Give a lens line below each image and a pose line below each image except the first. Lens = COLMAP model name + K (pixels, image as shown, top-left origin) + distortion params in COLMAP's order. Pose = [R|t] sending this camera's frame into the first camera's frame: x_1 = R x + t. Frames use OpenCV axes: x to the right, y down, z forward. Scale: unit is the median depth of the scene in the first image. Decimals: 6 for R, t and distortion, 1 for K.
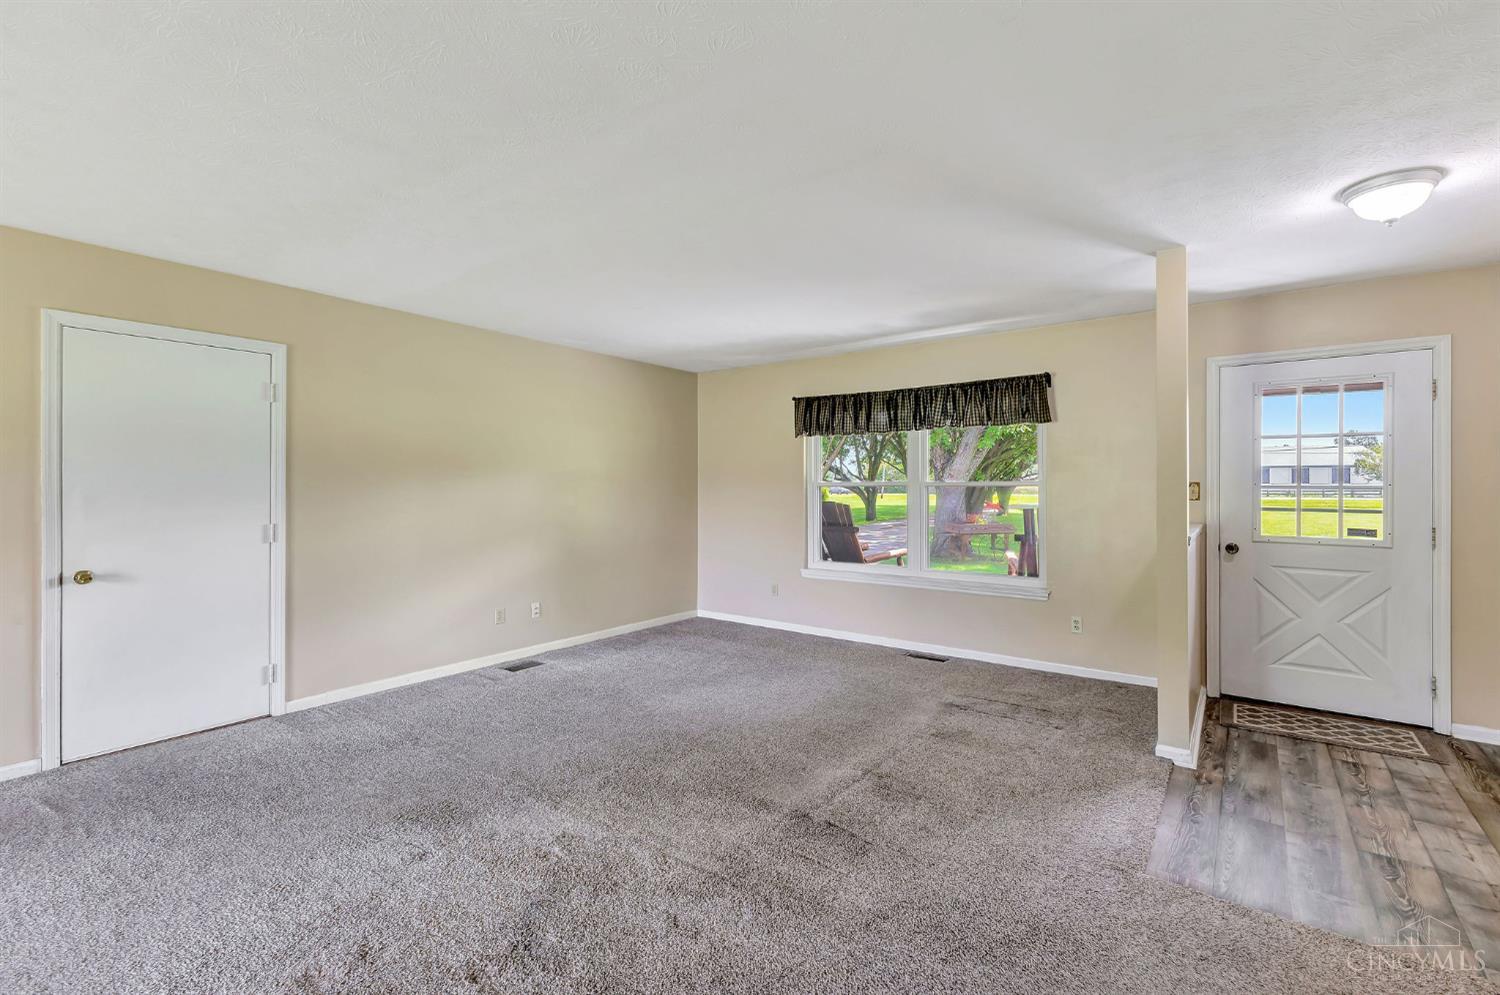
lens RADIAL K [[649.3, 0, 748.7], [0, 649.3, 480.6], [0, 0, 1]] dist [0.001061, -0.000116]
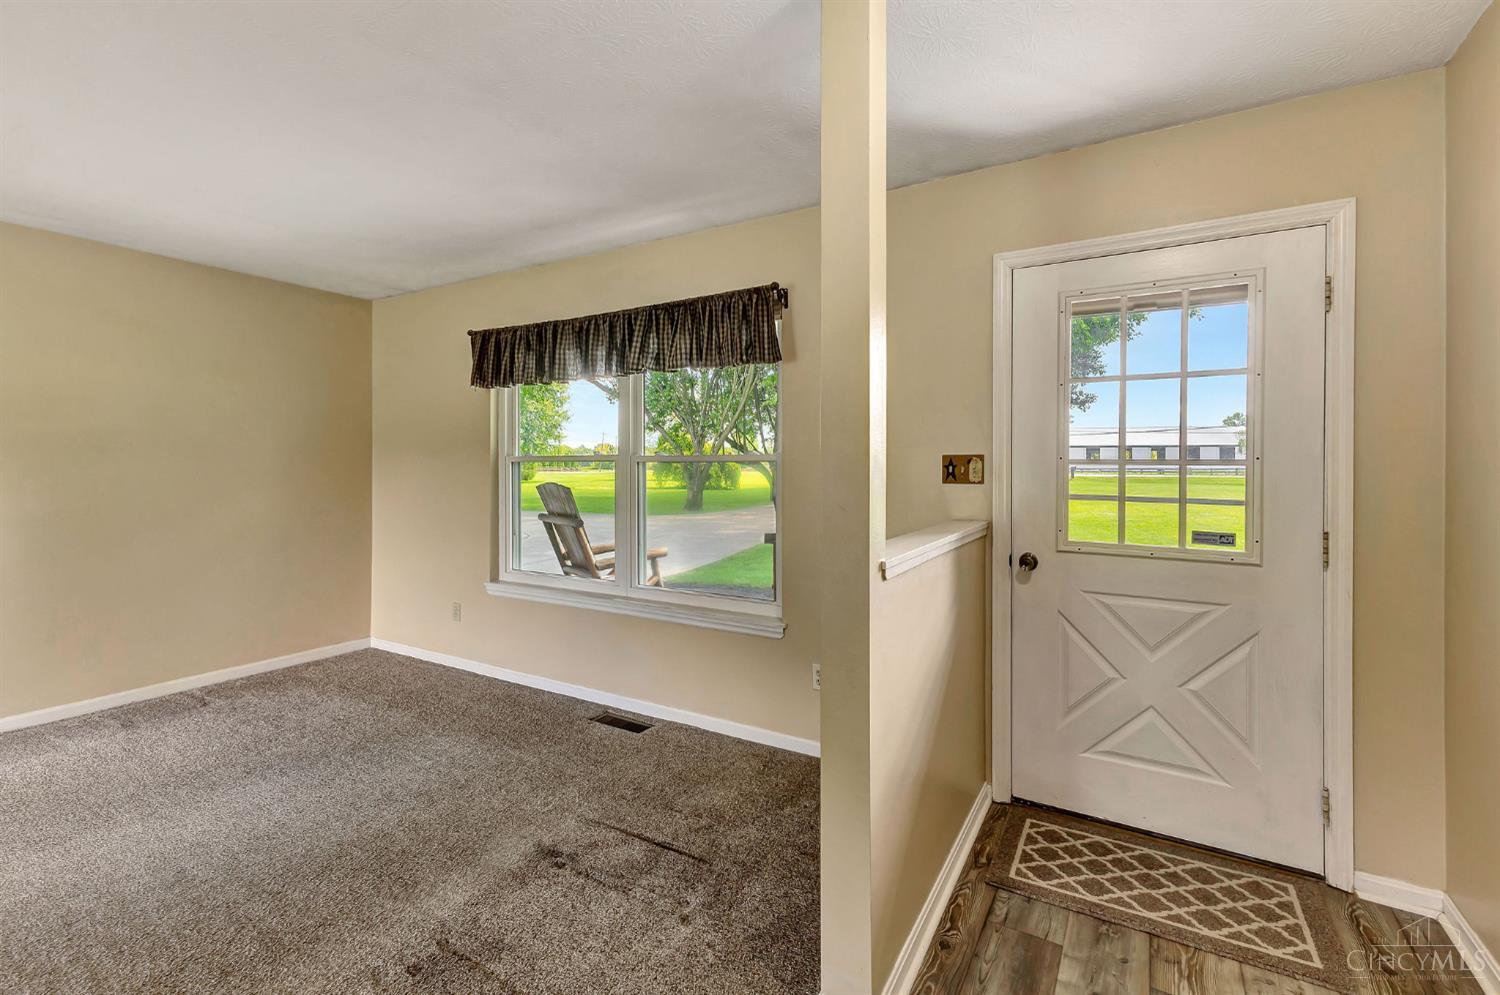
lens RADIAL K [[660.4, 0, 753.3], [0, 660.4, 459.4], [0, 0, 1]] dist [0.006434, -0.000270]
pose [[0.993129, 0.001723, 0.117011, 0.433519], [-0.001906, 0.999997, 0.001450, 0.007076], [-0.117008, -0.001663, 0.993130, 0.428818]]
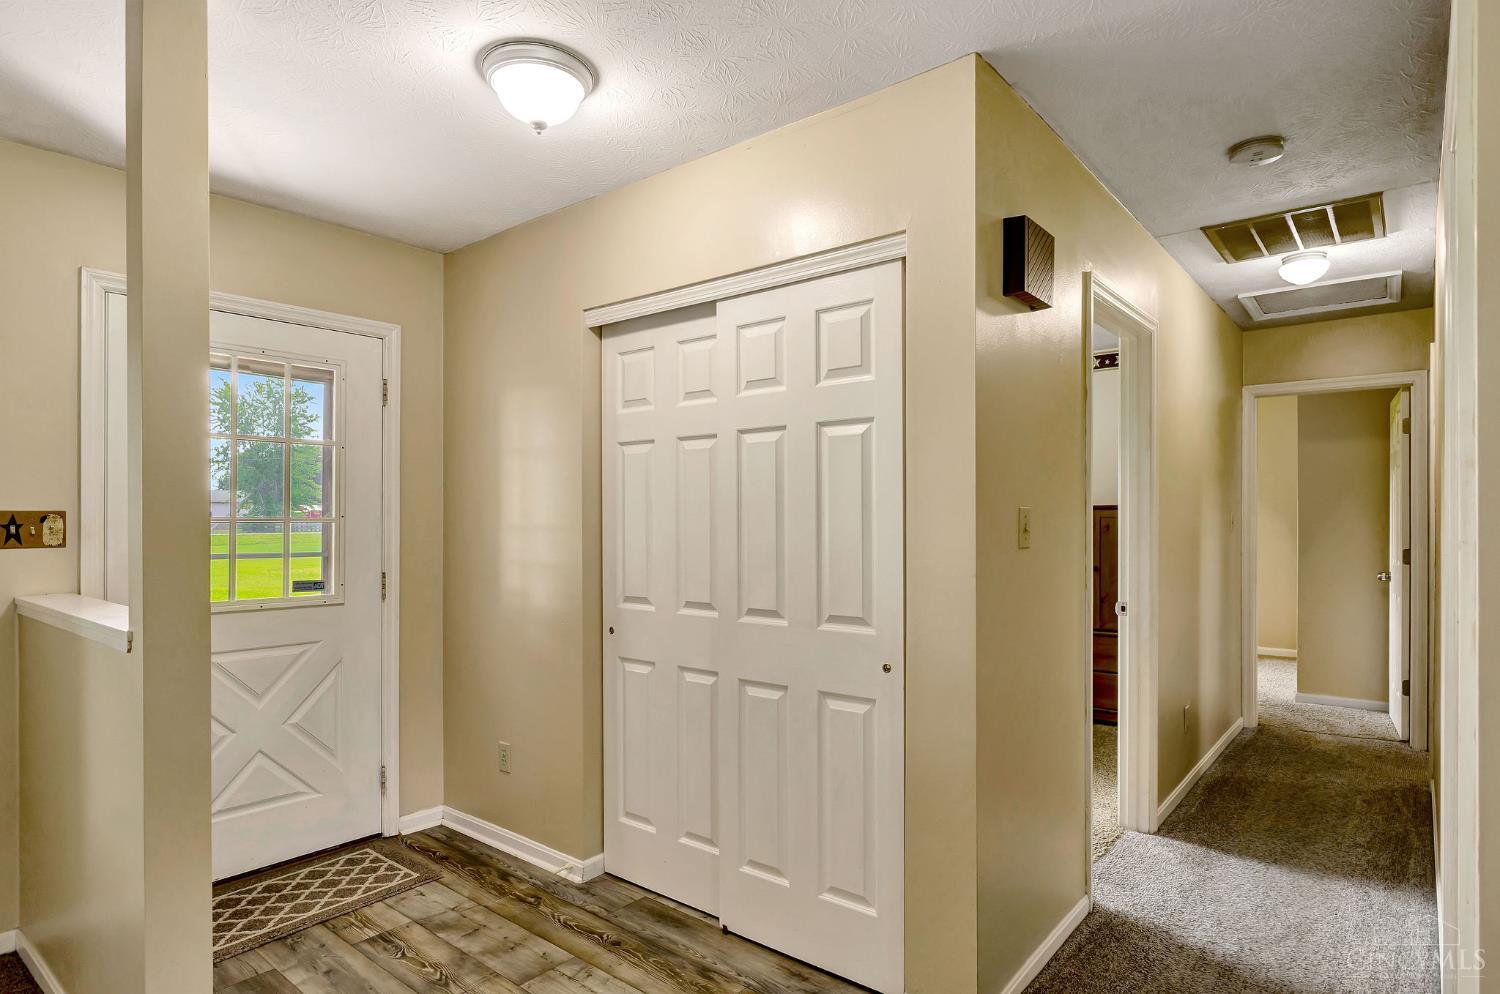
lens RADIAL K [[823.7, 0, 742.1], [0, 823.7, 516.6], [0, 0, 1]] dist [-0.001142, -0.000424]
pose [[0.042988, 0.002854, 0.999071, 0.089423], [-0.003813, 0.999989, -0.002692, 0.007192], [-0.999068, -0.003693, 0.042999, 0.487521]]
